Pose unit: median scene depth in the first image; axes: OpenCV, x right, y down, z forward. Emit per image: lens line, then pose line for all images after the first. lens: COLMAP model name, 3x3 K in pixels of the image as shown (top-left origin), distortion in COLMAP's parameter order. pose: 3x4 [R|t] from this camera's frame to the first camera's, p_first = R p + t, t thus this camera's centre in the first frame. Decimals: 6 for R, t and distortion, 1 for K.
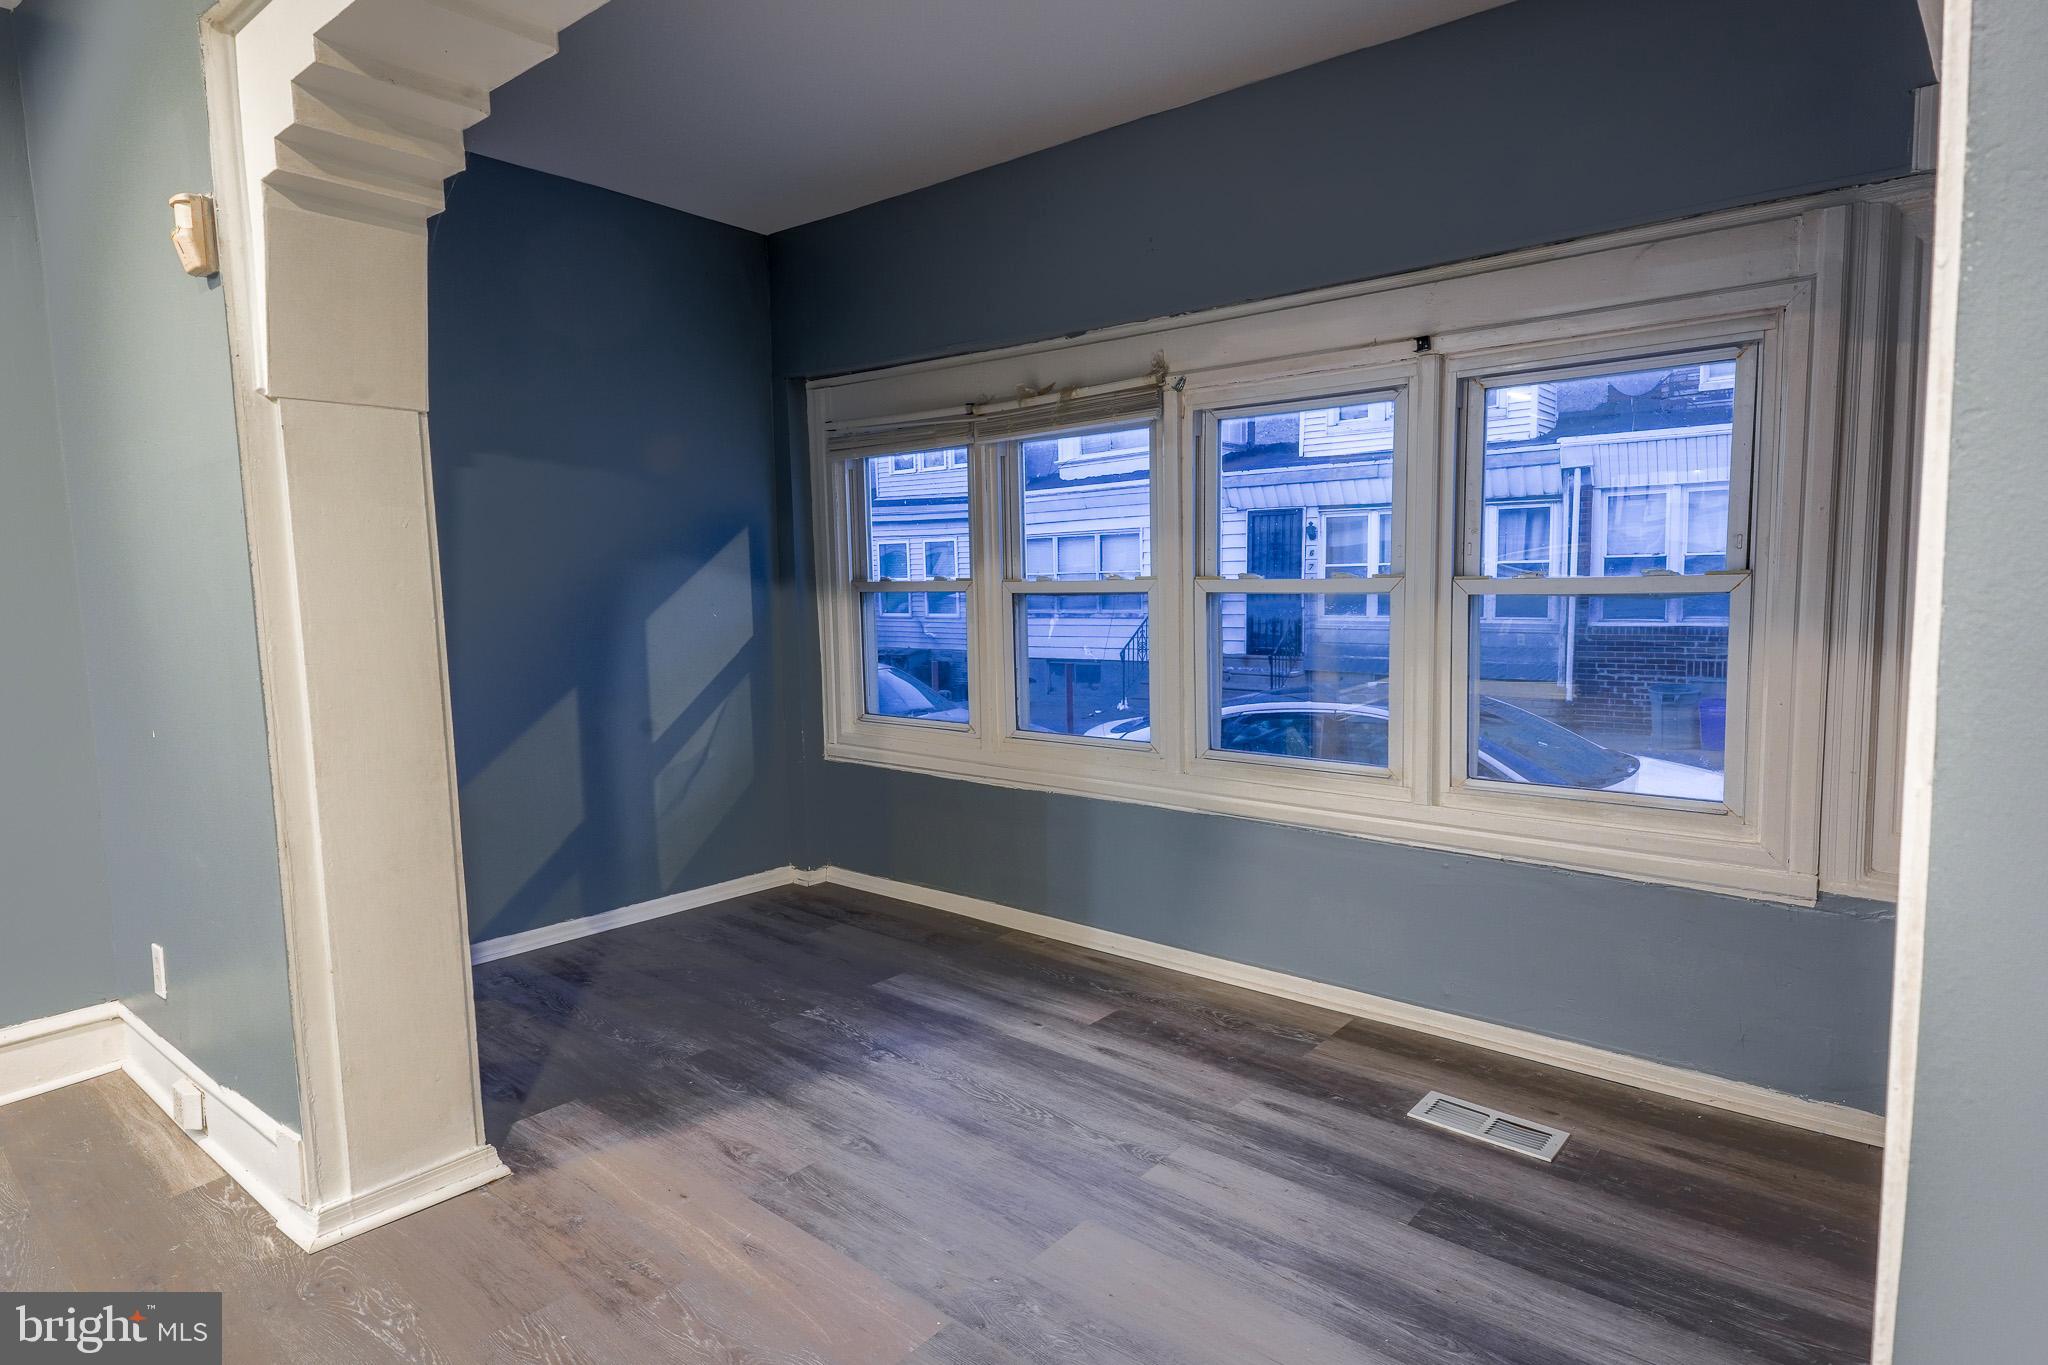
lens RADIAL K [[1095.1, 0, 1024.4], [0, 1095.1, 677.4], [0, 0, 1]] dist [0.046285, -0.032743]
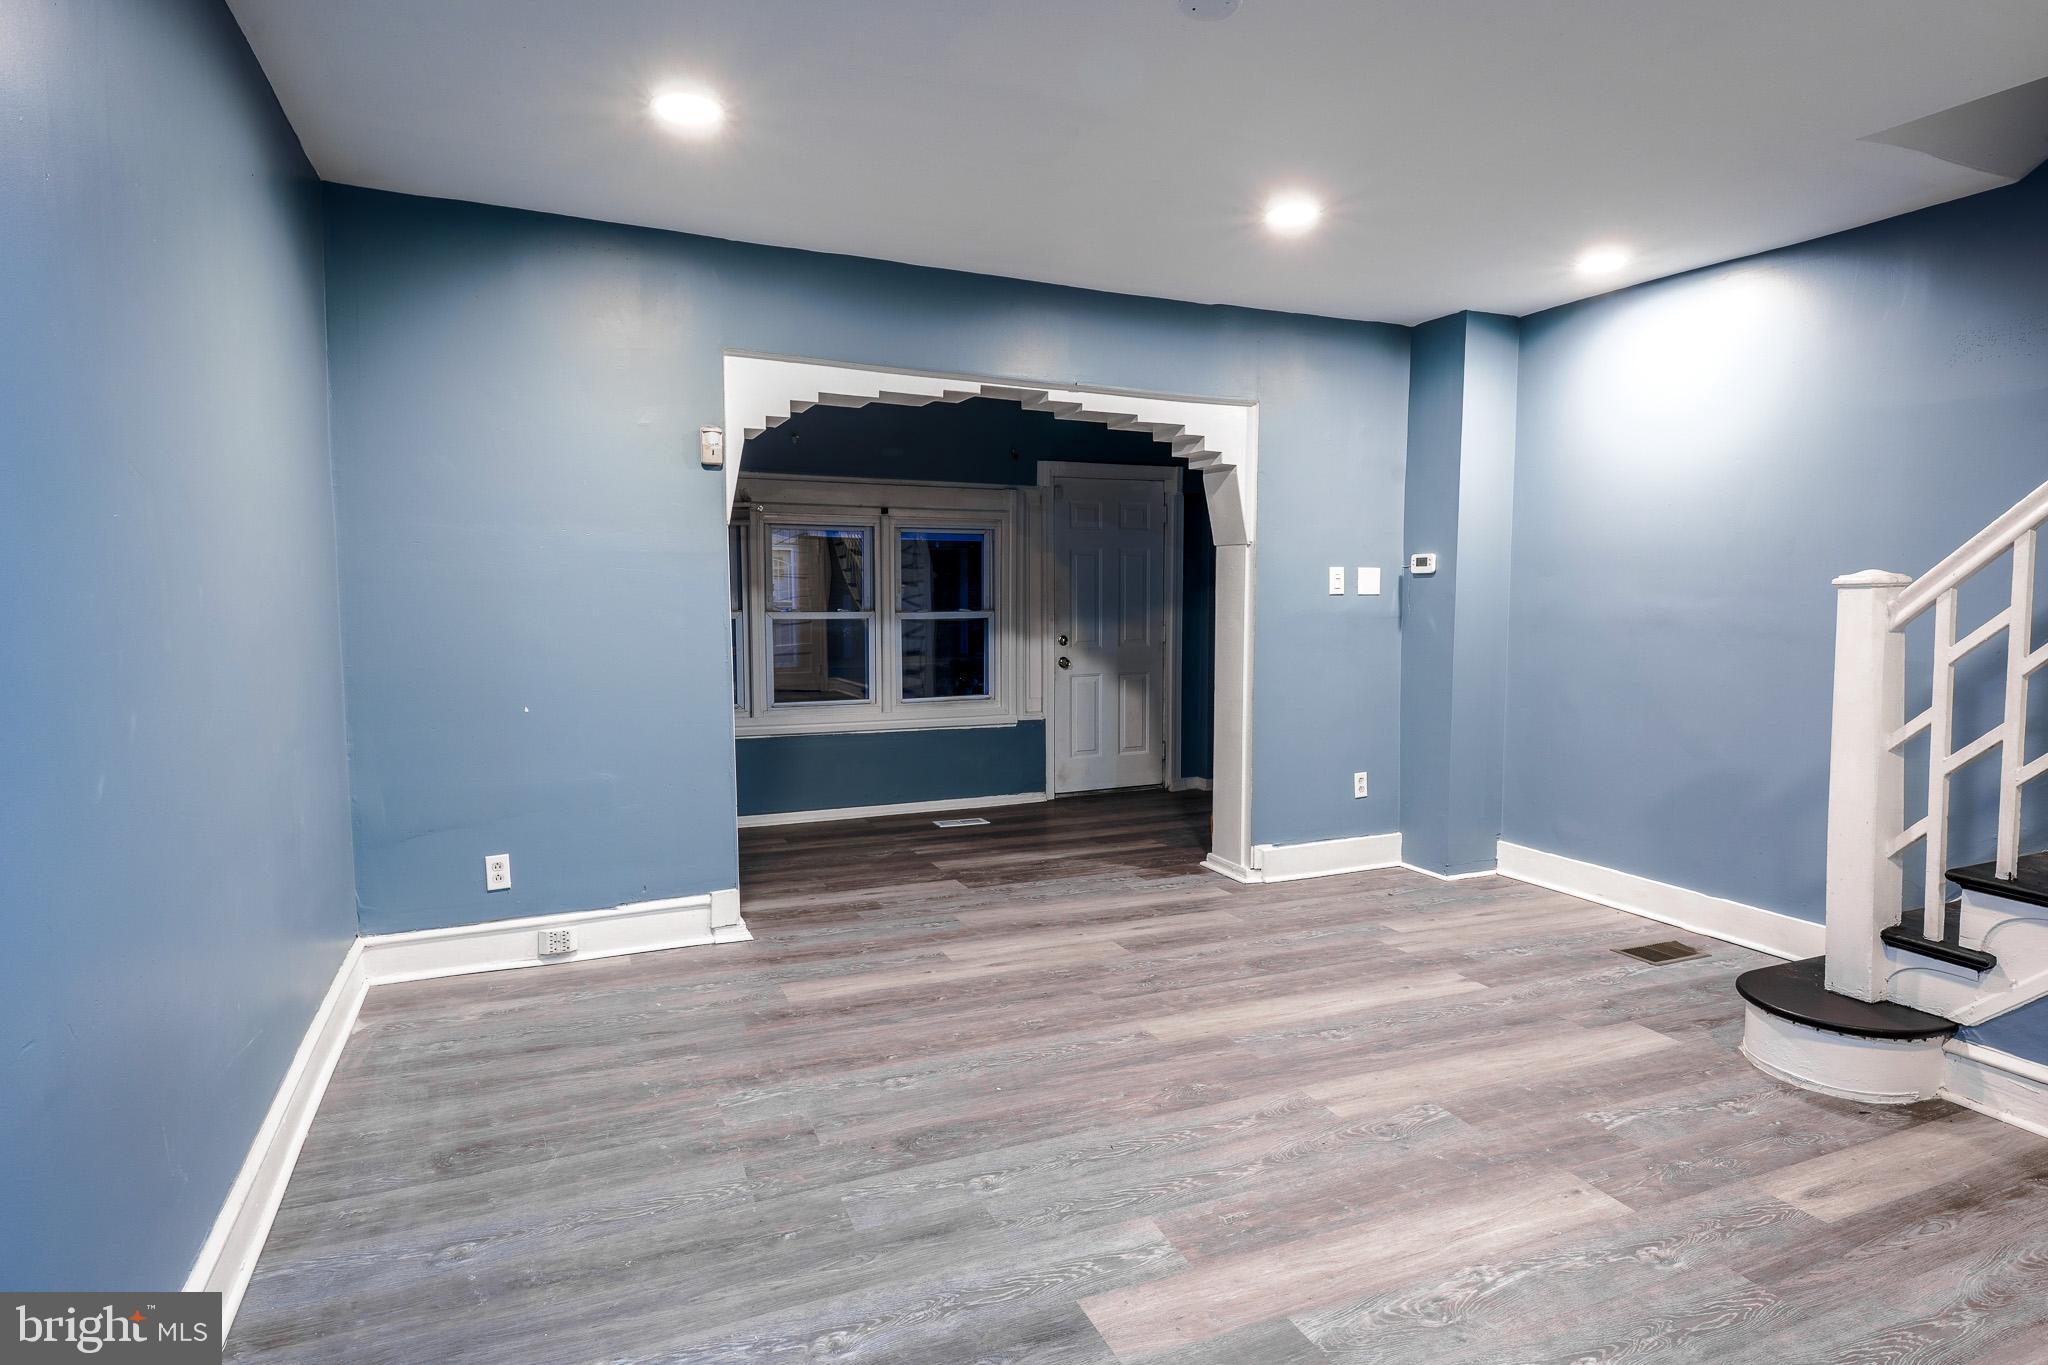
lens RADIAL K [[1095.1, 0, 1024.4], [0, 1095.1, 677.4], [0, 0, 1]] dist [0.046285, -0.032743]
pose [[0.458178, -0.050598, 0.887419, -1.777093], [0.076365, 0.996928, 0.017414, 0.030117], [-0.885574, 0.059789, 0.460635, -0.333063]]
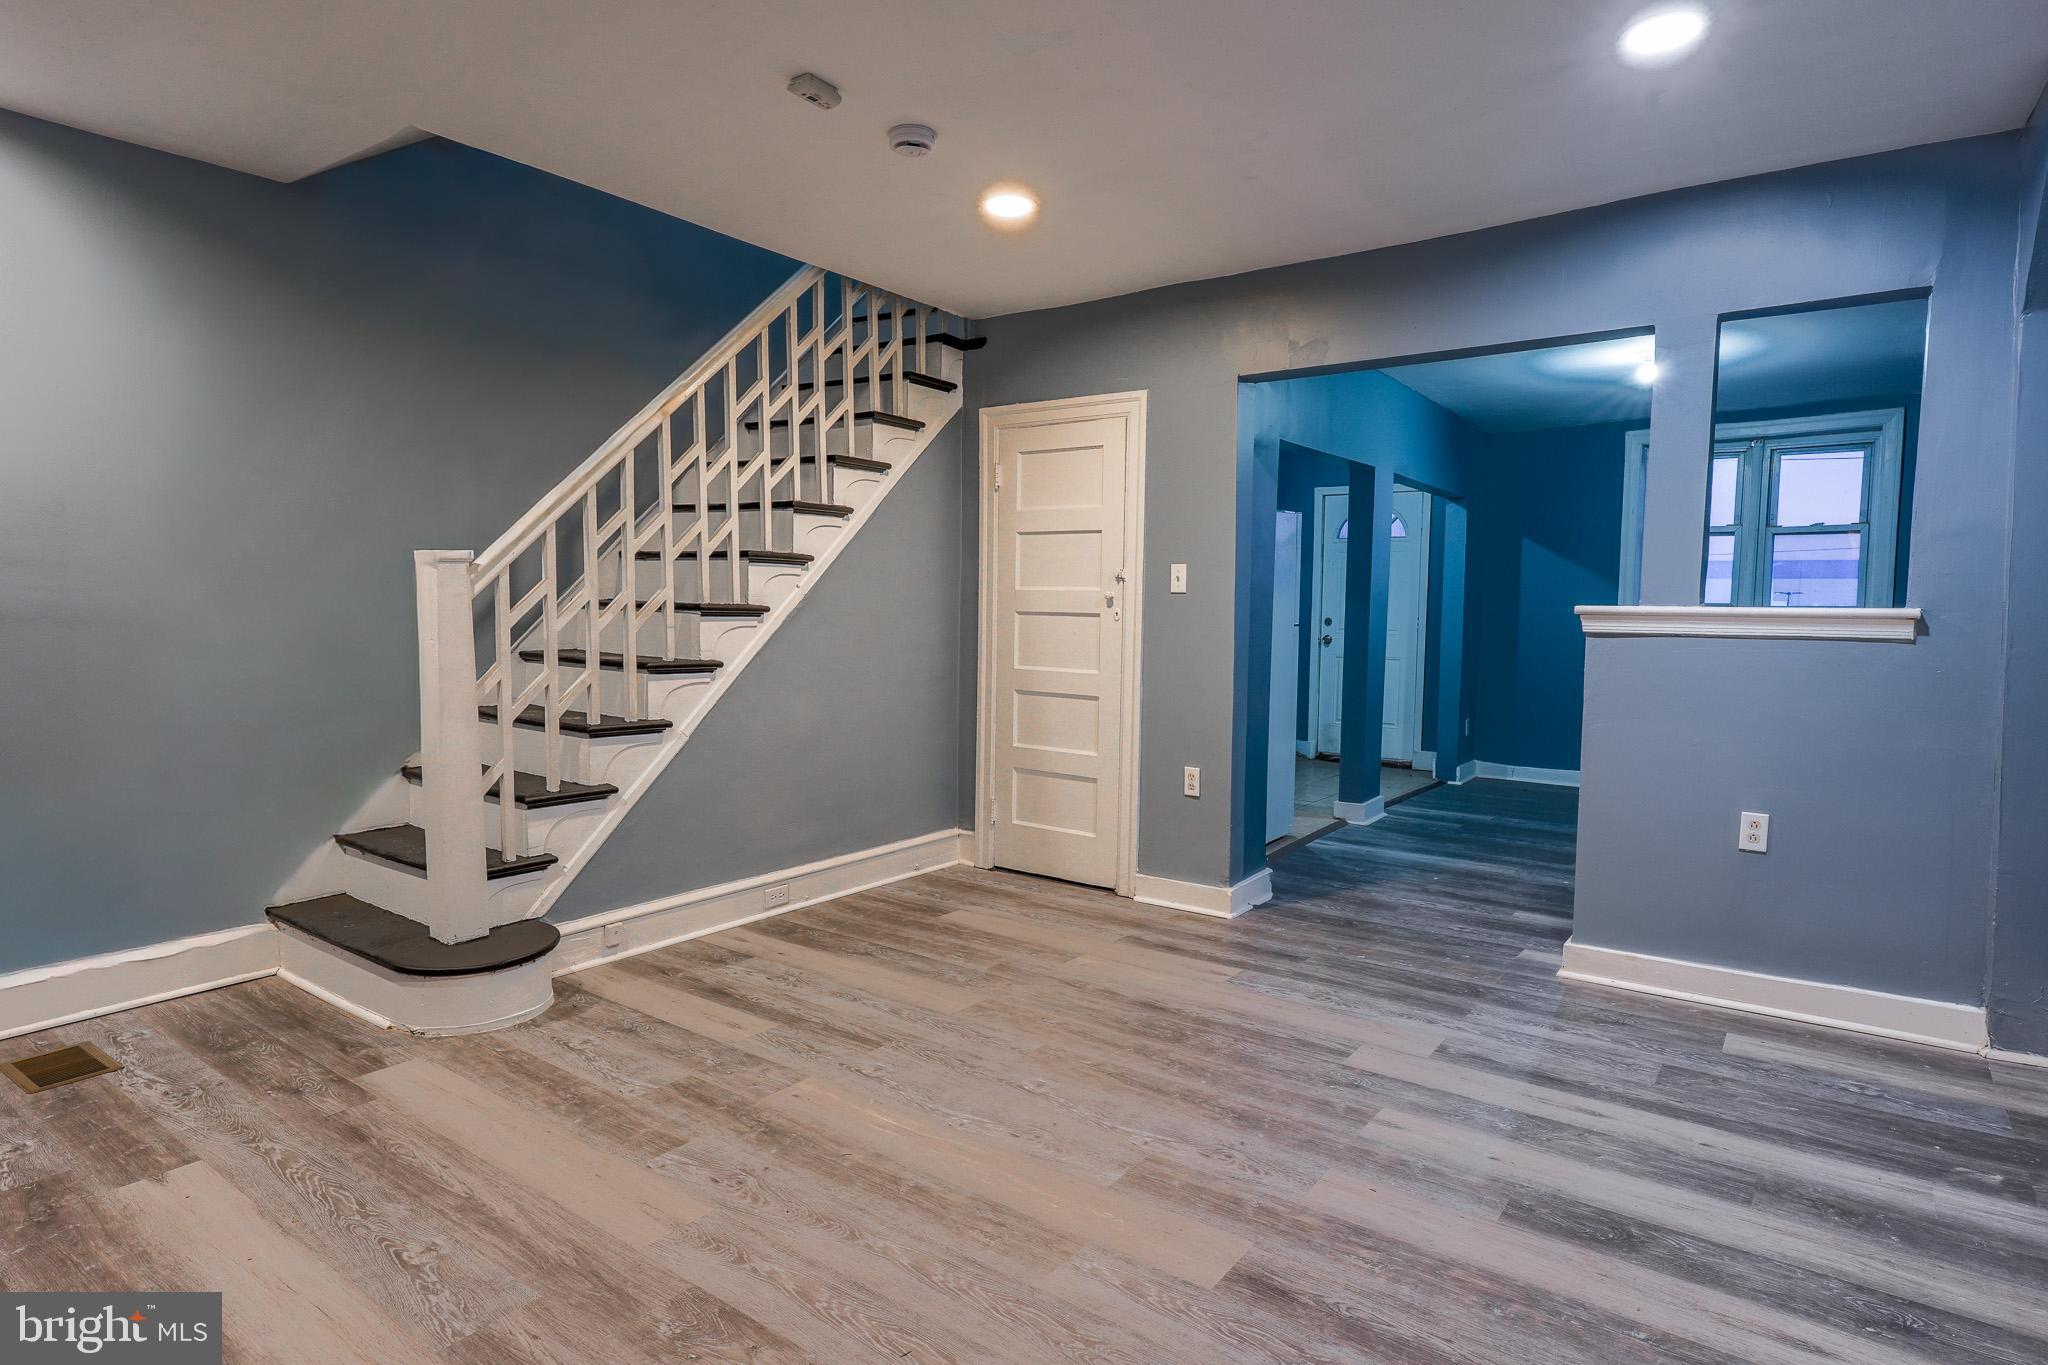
lens RADIAL K [[1104.6, 0, 1028.2], [0, 1104.6, 680.4], [0, 0, 1]] dist [-0.001735, 0.000254]
pose [[-0.998297, 0.017519, -0.055642, -0.879225], [0.007570, 0.984679, 0.174215, -0.060034], [0.057841, 0.173497, -0.983134, 0.740964]]
